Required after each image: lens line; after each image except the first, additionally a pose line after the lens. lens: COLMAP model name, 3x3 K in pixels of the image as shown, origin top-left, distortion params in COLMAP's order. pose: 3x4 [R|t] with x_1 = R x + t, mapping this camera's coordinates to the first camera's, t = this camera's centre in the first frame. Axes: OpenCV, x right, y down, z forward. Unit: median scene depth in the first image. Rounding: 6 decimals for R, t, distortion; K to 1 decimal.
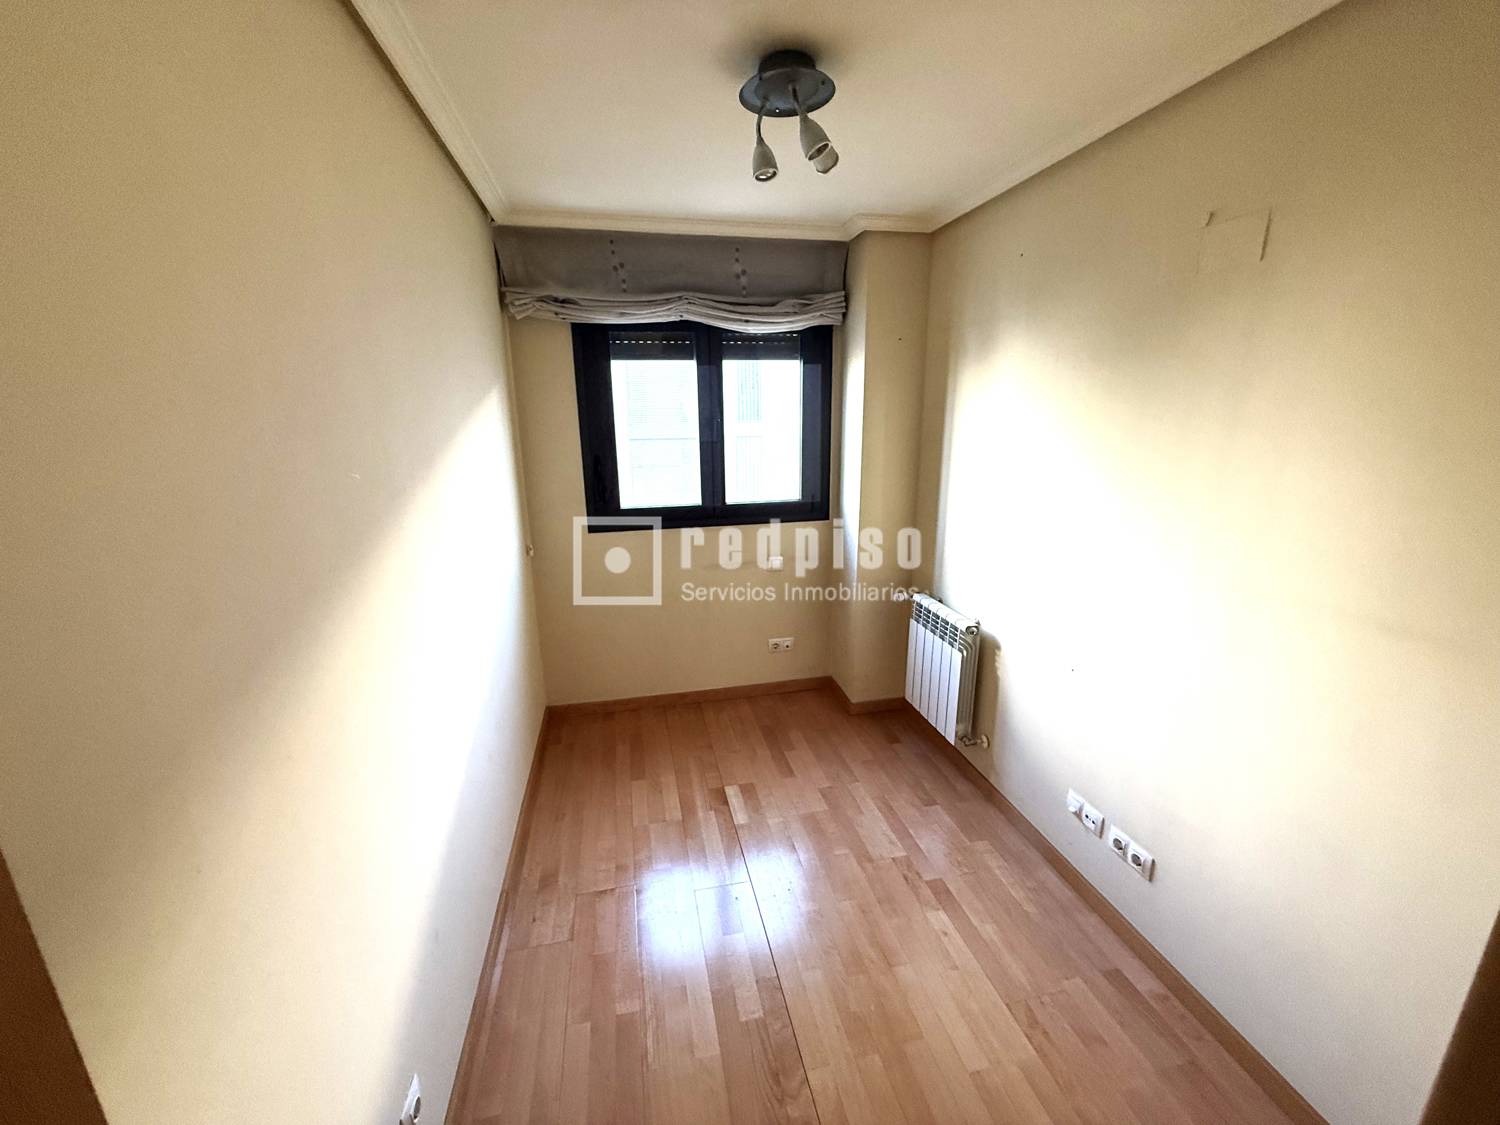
lens RADIAL K [[596.2, 0, 748.2], [0, 596.2, 562.5], [0, 0, 1]] dist [0.001513, -0.000407]
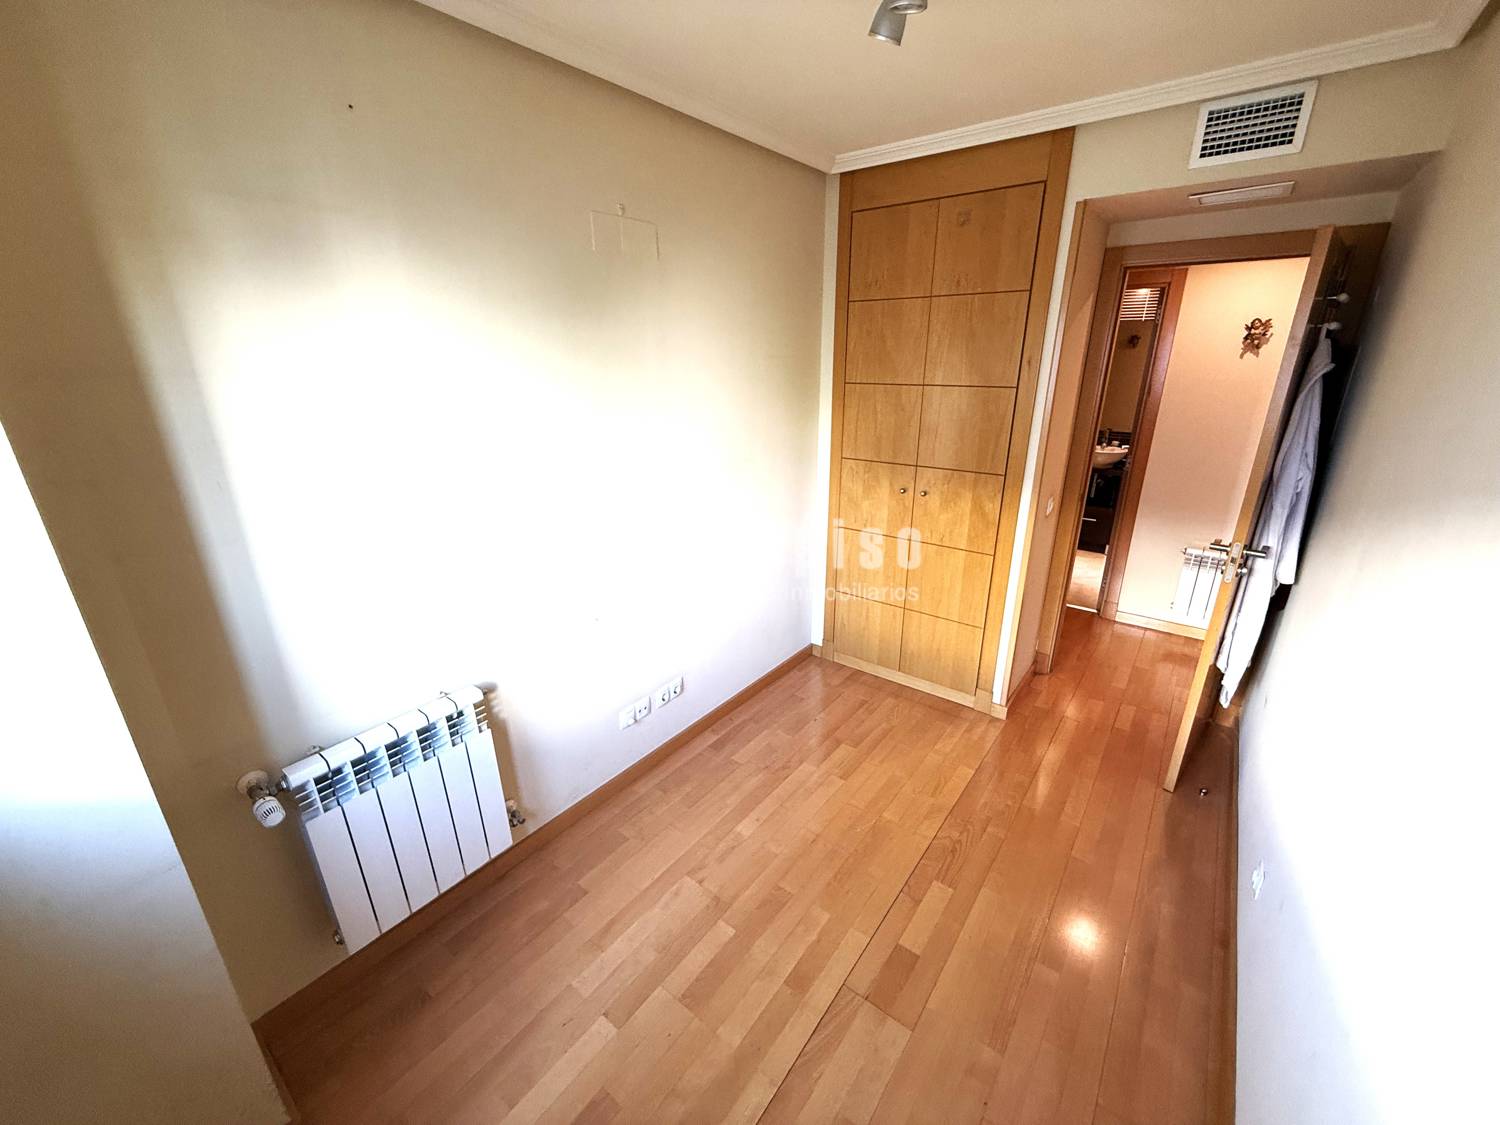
lens RADIAL K [[596.2, 0, 748.2], [0, 596.2, 562.5], [0, 0, 1]] dist [0.001513, -0.000407]
pose [[-0.647497, -0.234785, 0.724999, -0.300713], [0.206538, 0.861685, 0.463509, -0.279161], [-0.733546, 0.449861, -0.509446, 1.070434]]
